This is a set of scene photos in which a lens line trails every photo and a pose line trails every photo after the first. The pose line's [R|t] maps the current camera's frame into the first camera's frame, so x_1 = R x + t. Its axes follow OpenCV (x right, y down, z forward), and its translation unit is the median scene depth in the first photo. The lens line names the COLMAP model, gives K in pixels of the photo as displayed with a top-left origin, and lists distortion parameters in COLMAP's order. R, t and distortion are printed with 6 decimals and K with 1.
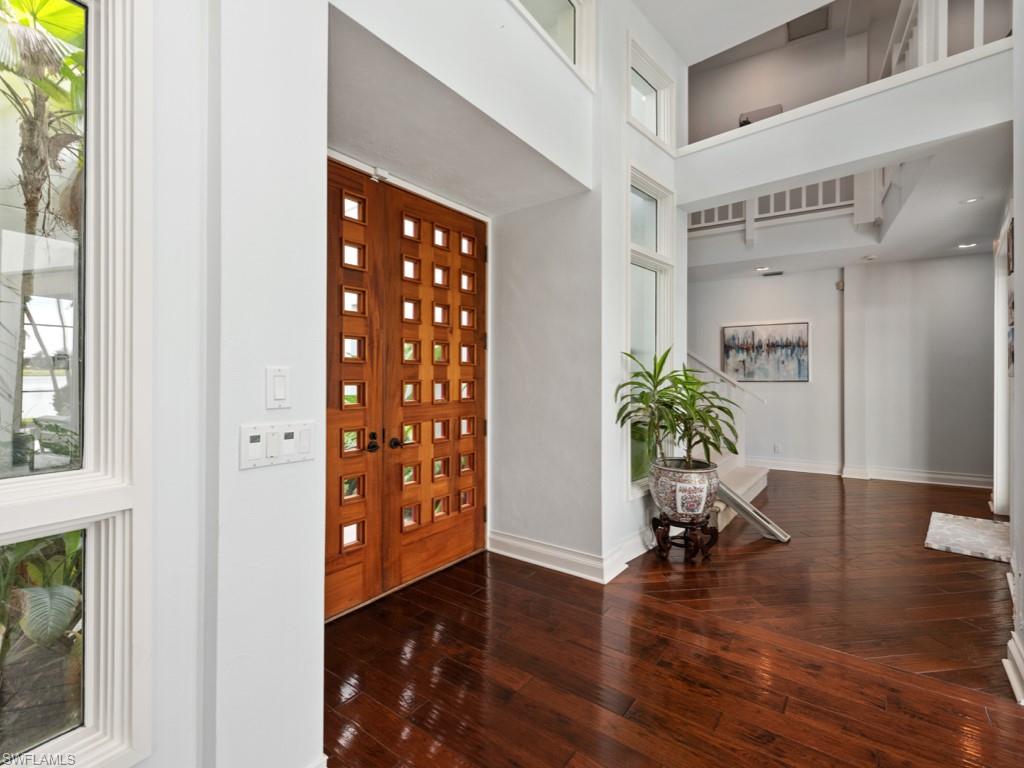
lens RADIAL K [[440.2, 0, 512.0], [0, 440.2, 384.0], [0, 0, 1]] dist [-0.000704, -0.000138]
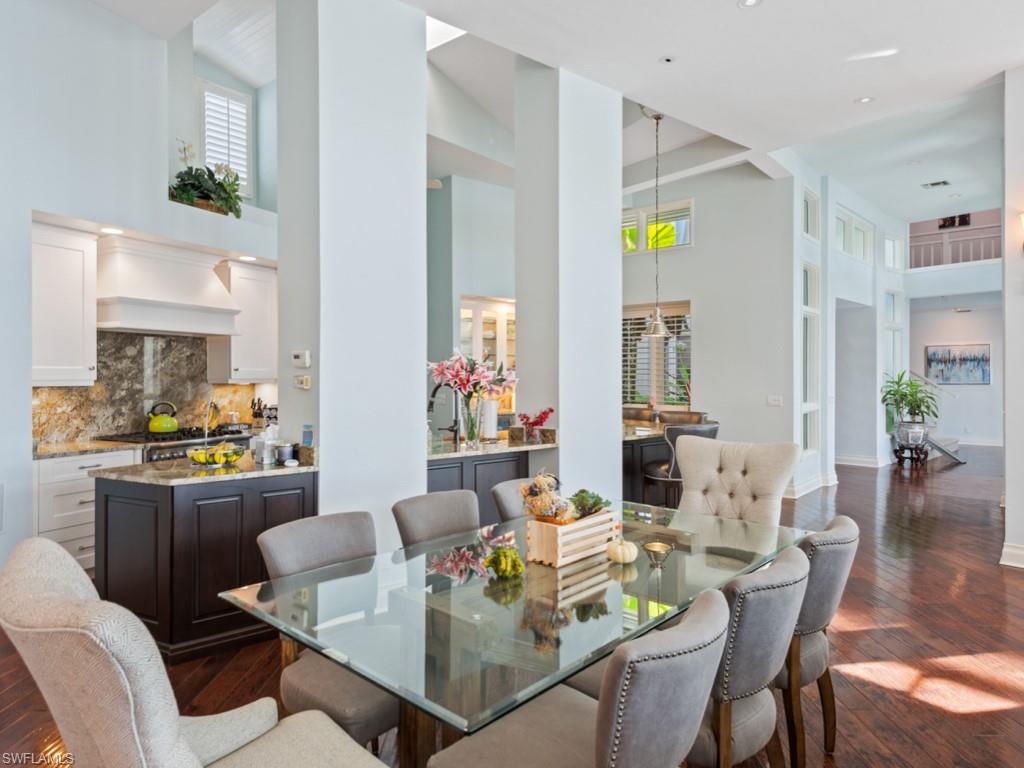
lens RADIAL K [[593.0, 0, 512.0], [0, 593.0, 384.0], [0, 0, 1]] dist [0.003596, 0.001450]
pose [[0.989125, -0.004711, -0.147002, -0.627890], [0.004136, 0.999983, -0.004215, -0.003766], [0.147019, 0.003561, 0.989127, -1.222560]]
